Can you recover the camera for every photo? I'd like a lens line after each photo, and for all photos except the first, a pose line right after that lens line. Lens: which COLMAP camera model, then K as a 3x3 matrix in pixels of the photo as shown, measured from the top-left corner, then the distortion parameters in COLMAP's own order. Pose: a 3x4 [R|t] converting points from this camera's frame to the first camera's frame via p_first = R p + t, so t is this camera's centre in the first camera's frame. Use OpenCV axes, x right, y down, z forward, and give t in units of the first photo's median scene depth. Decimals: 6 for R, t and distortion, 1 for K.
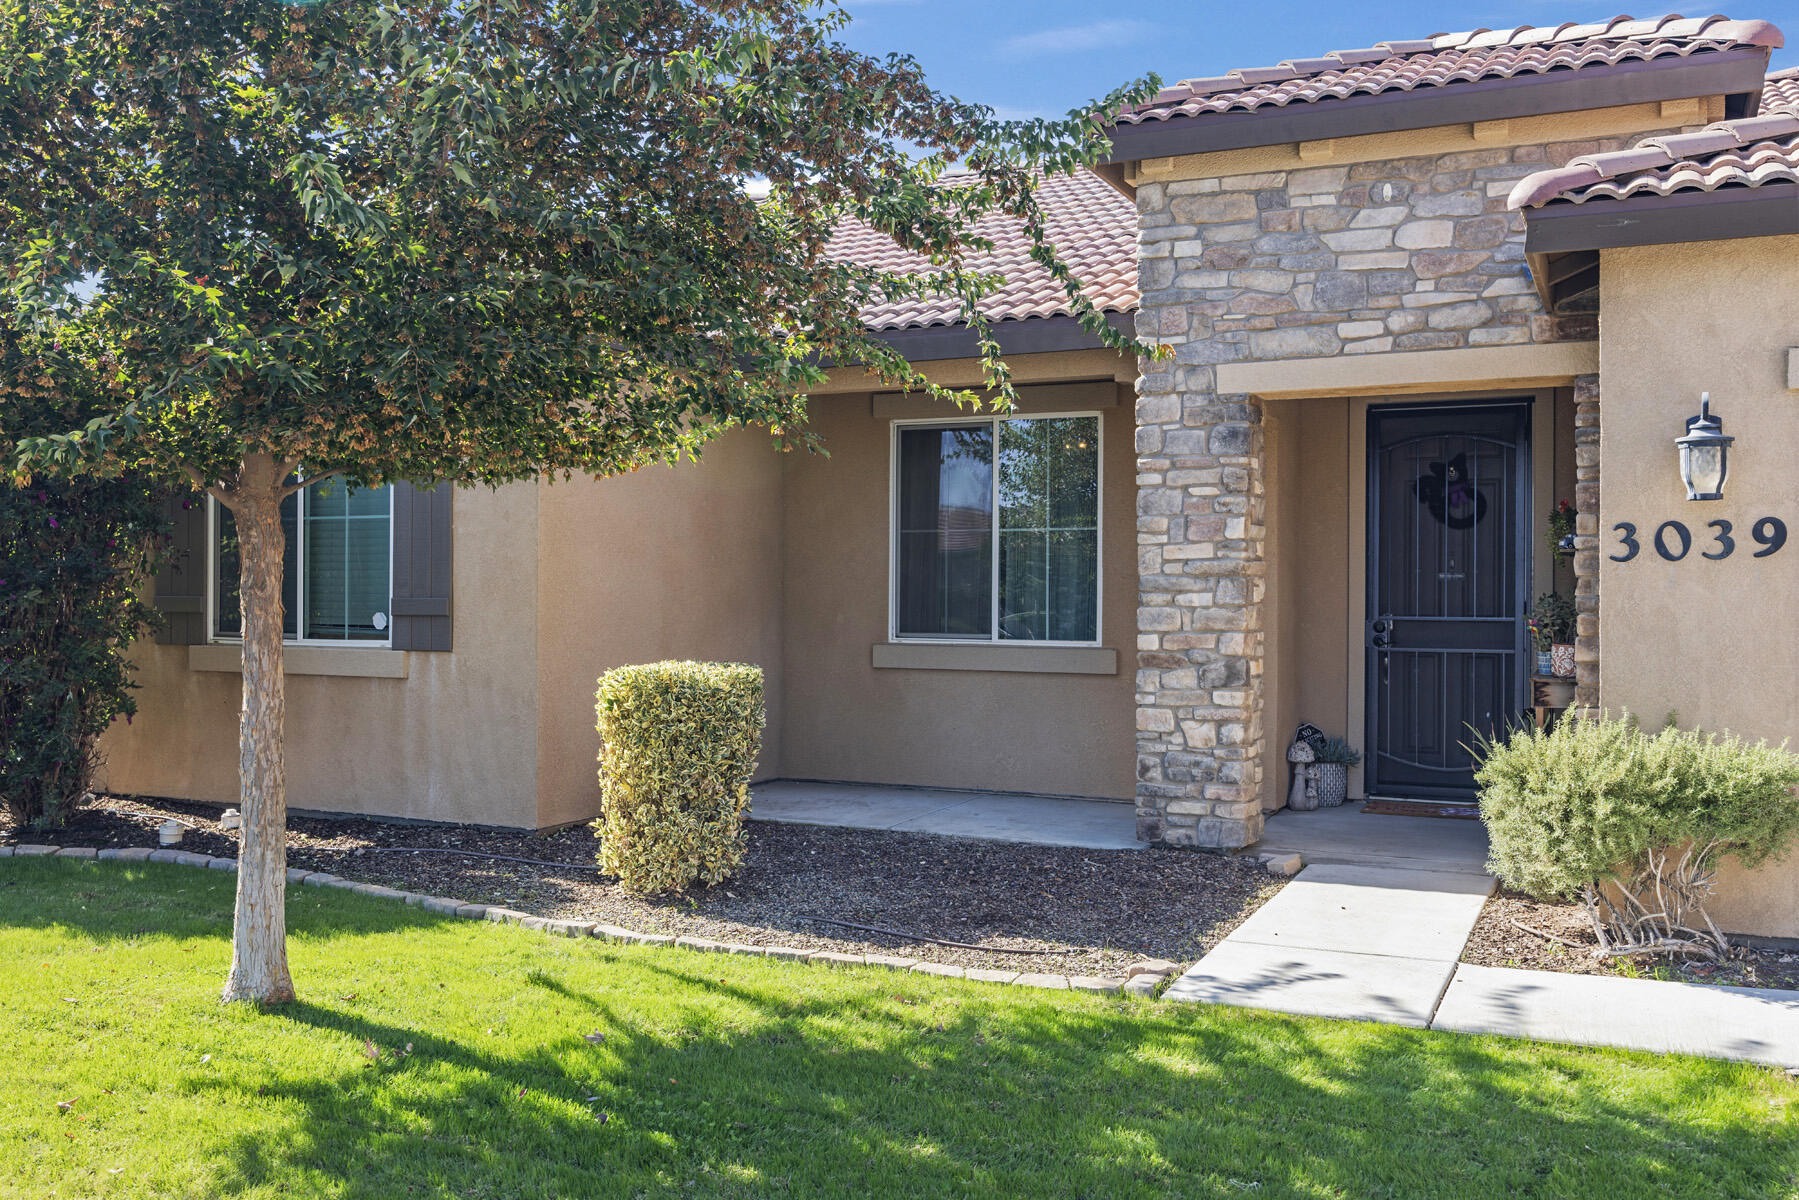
lens RADIAL K [[1568.3, 0, 899.4], [0, 1568.3, 588.6], [0, 0, 1]] dist [-0.005035, -0.006134]
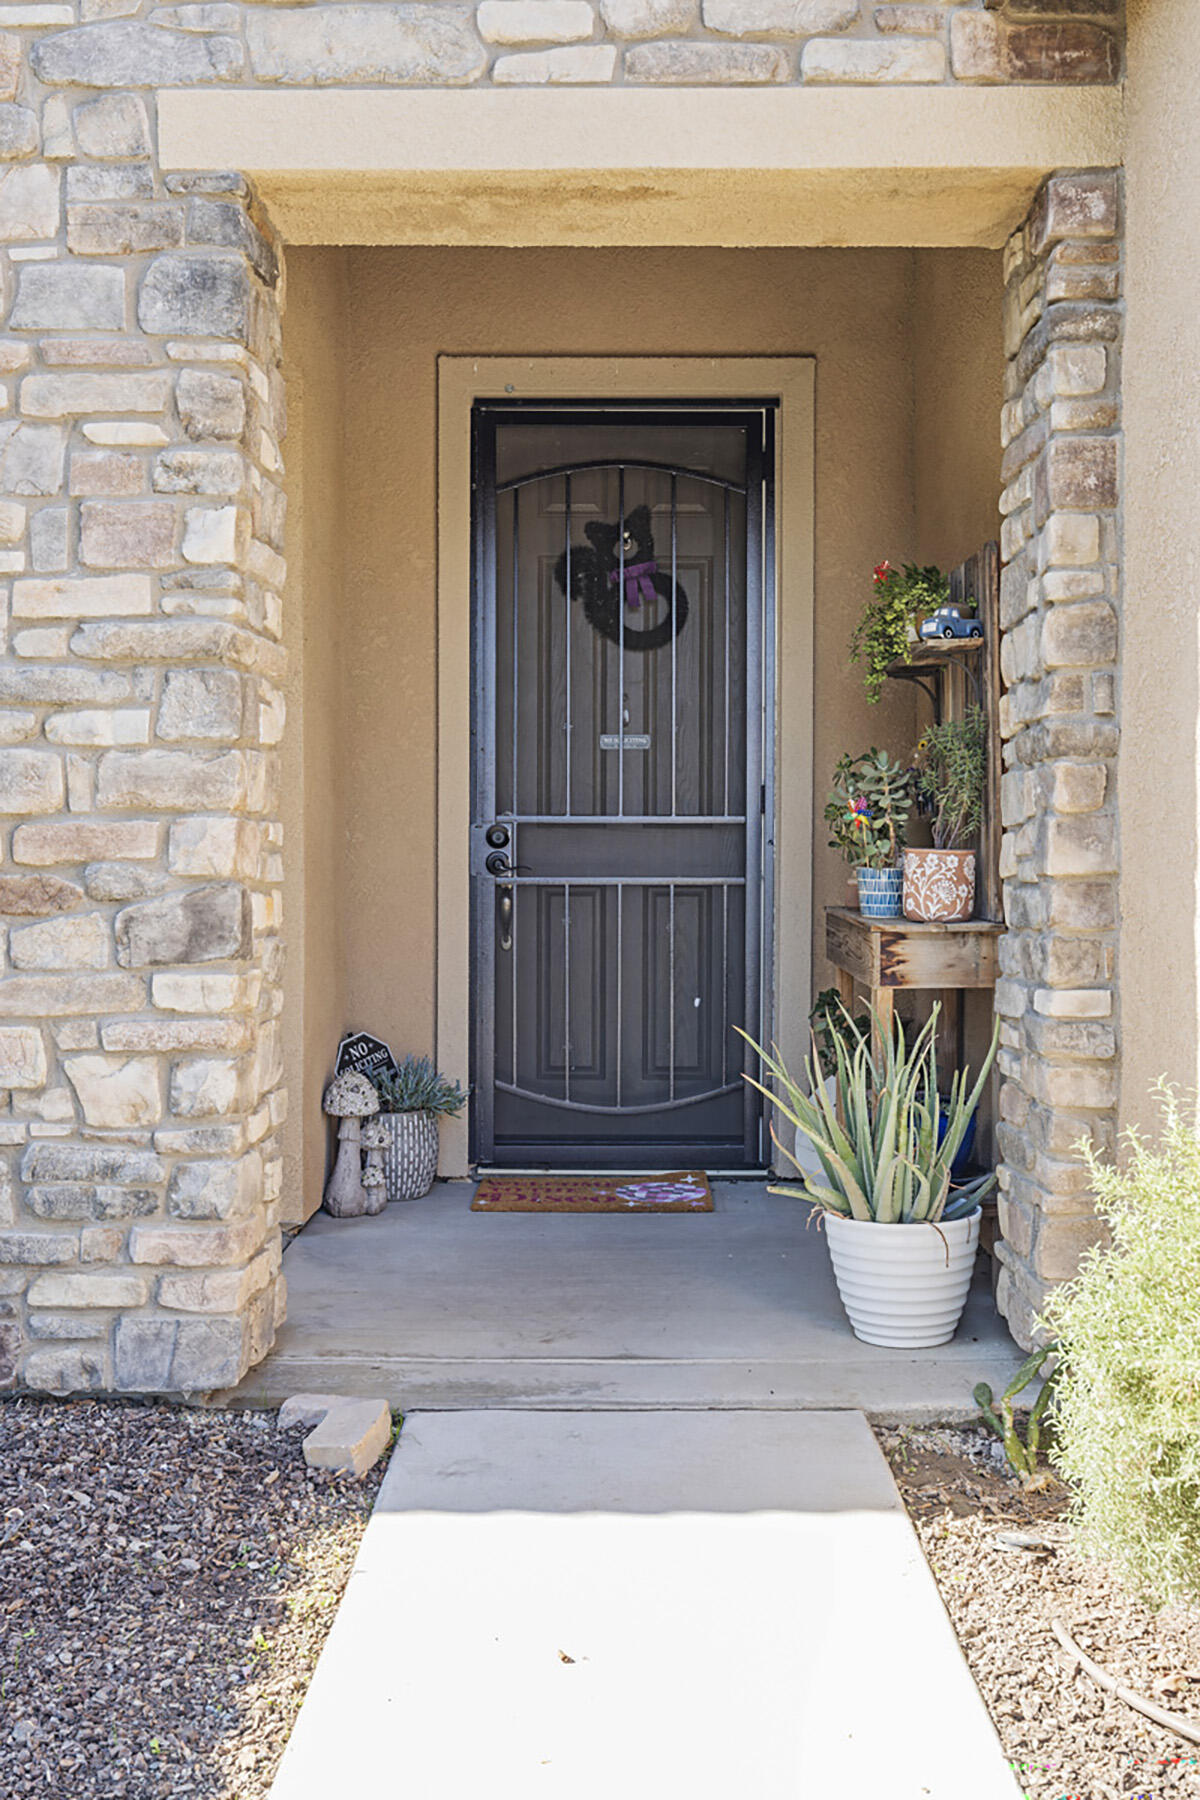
lens RADIAL K [[1684.4, 0, 596.3], [0, 1684.4, 890.8], [0, 0, 1]] dist [-0.002248, 0.009954]
pose [[0.906888, -0.009102, 0.421273, 0.127059], [0.000979, 0.999810, 0.019494, 0.038026], [-0.421370, -0.017266, 0.906724, 0.593135]]
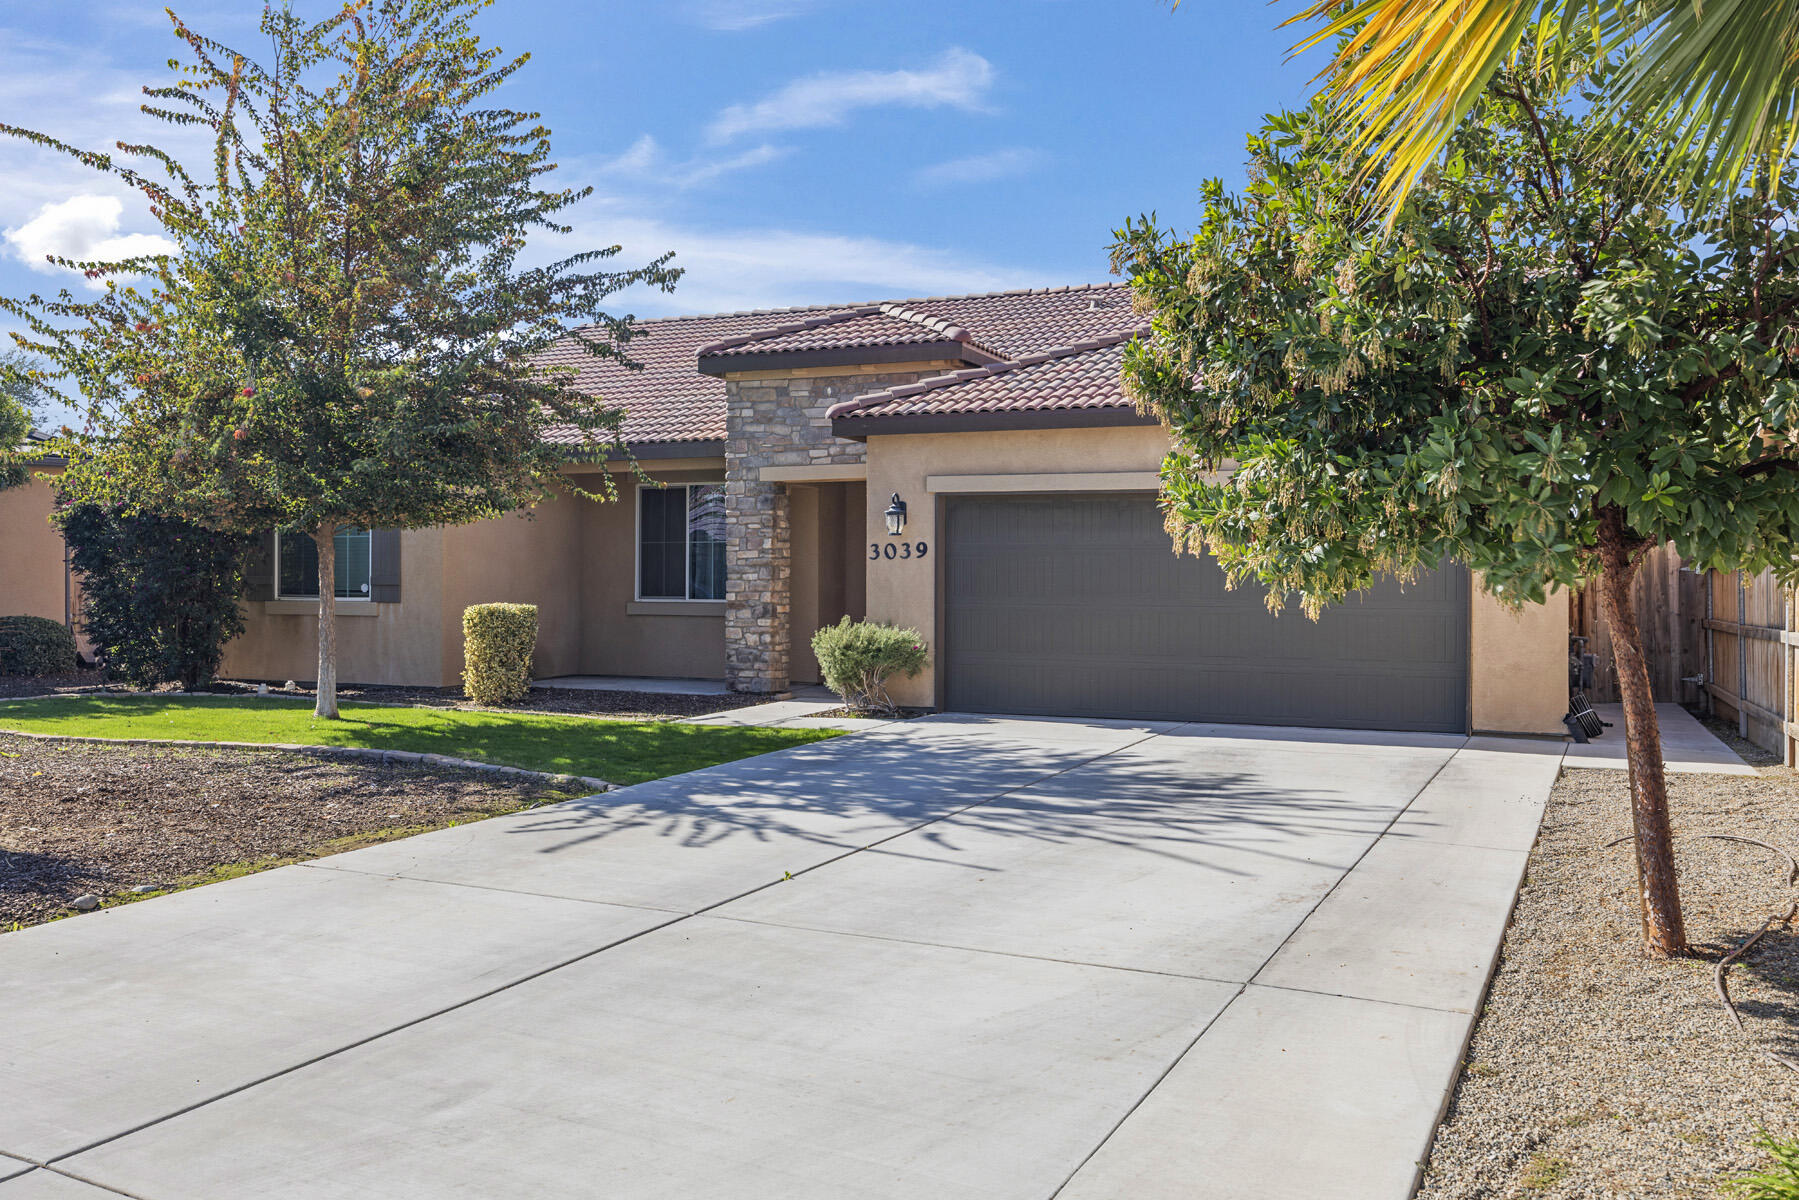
lens RADIAL K [[1481.9, 0, 899.5], [0, 1481.9, 600.0], [0, 0, 1]] dist [-0.005550, -0.003202]
pose [[0.999239, 0.000461, 0.038990, 0.314706], [-0.000907, 0.999934, 0.011429, 0.015466], [-0.038982, -0.011455, 0.999174, -1.038526]]
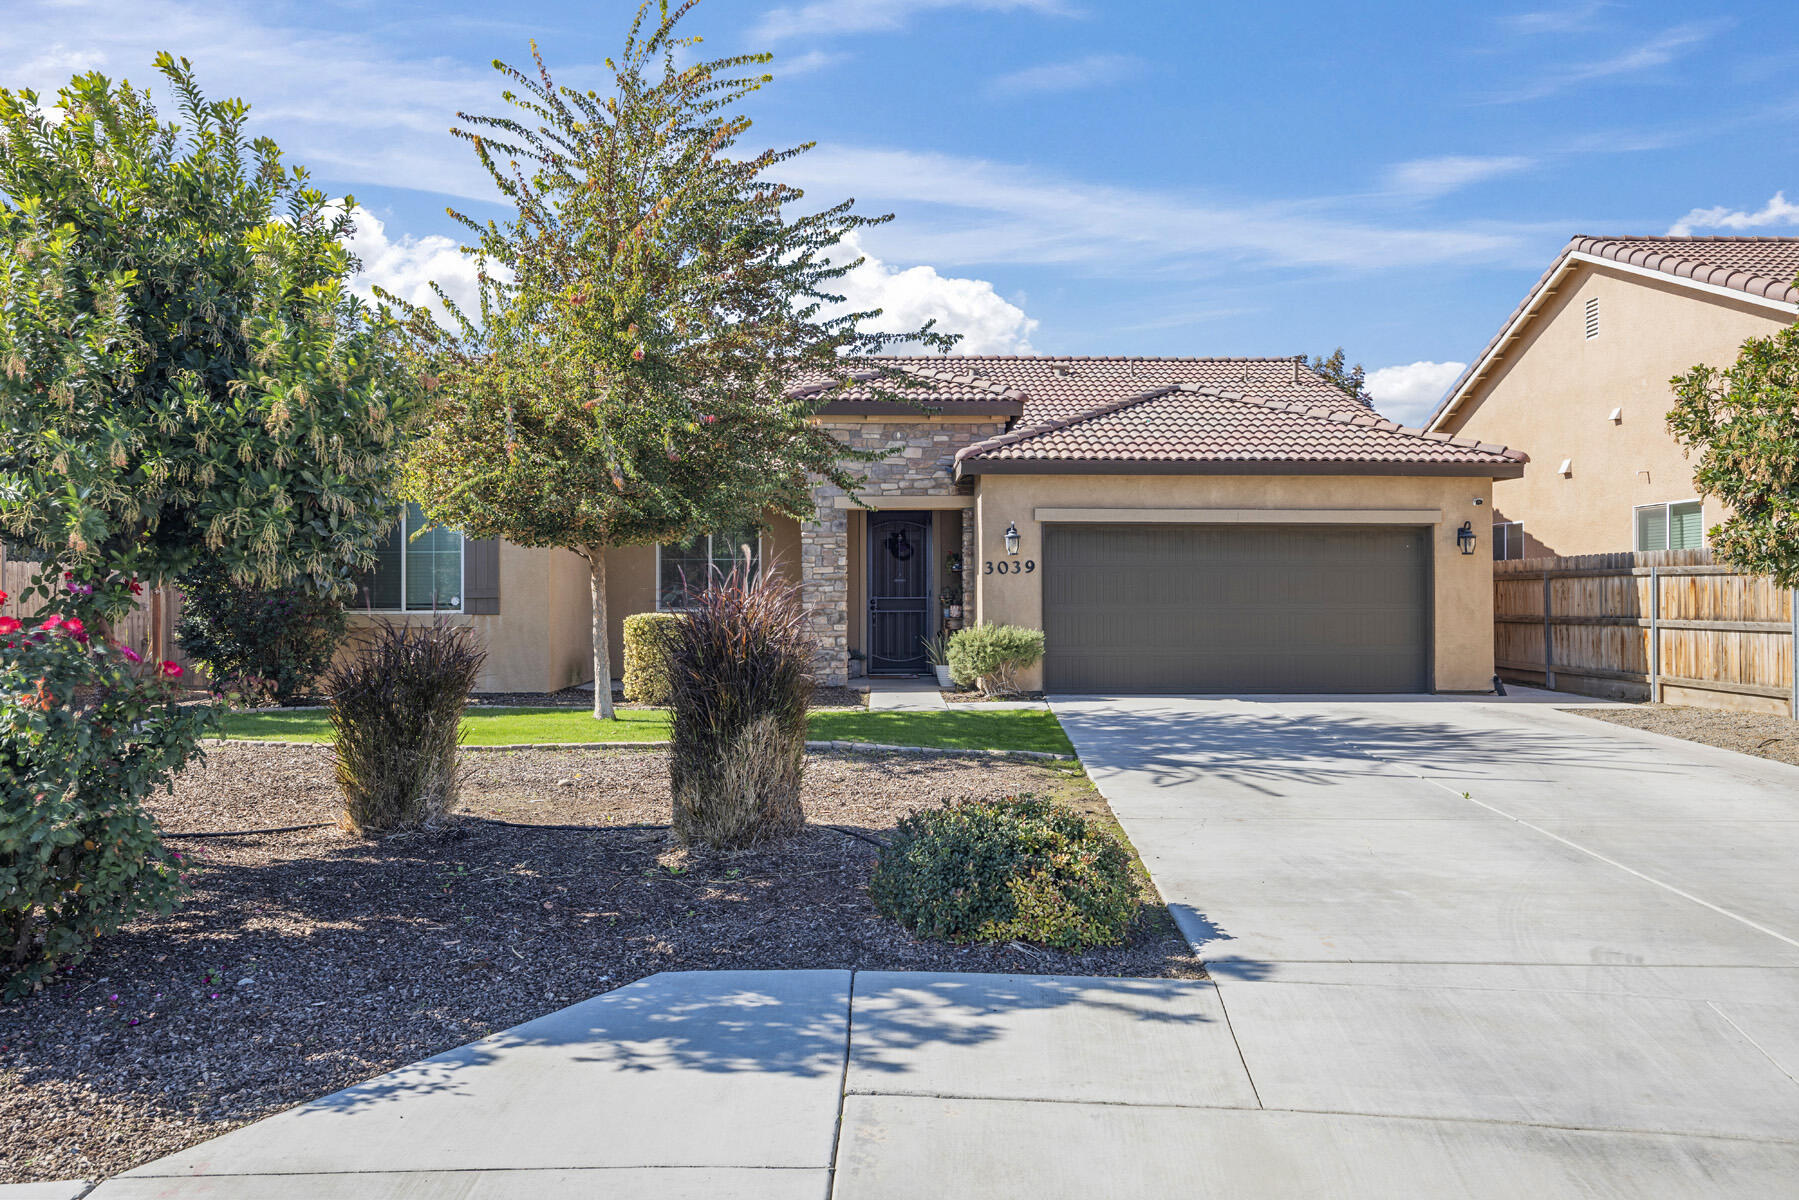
lens RADIAL K [[1280.8, 0, 899.5], [0, 1280.8, 600.0], [0, 0, 1]] dist [-0.004624, -0.001094]
pose [[0.893943, -0.007042, 0.448126, -0.635965], [0.005677, 0.999974, 0.004388, 0.016559], [-0.448145, -0.001379, 0.893960, -0.907281]]
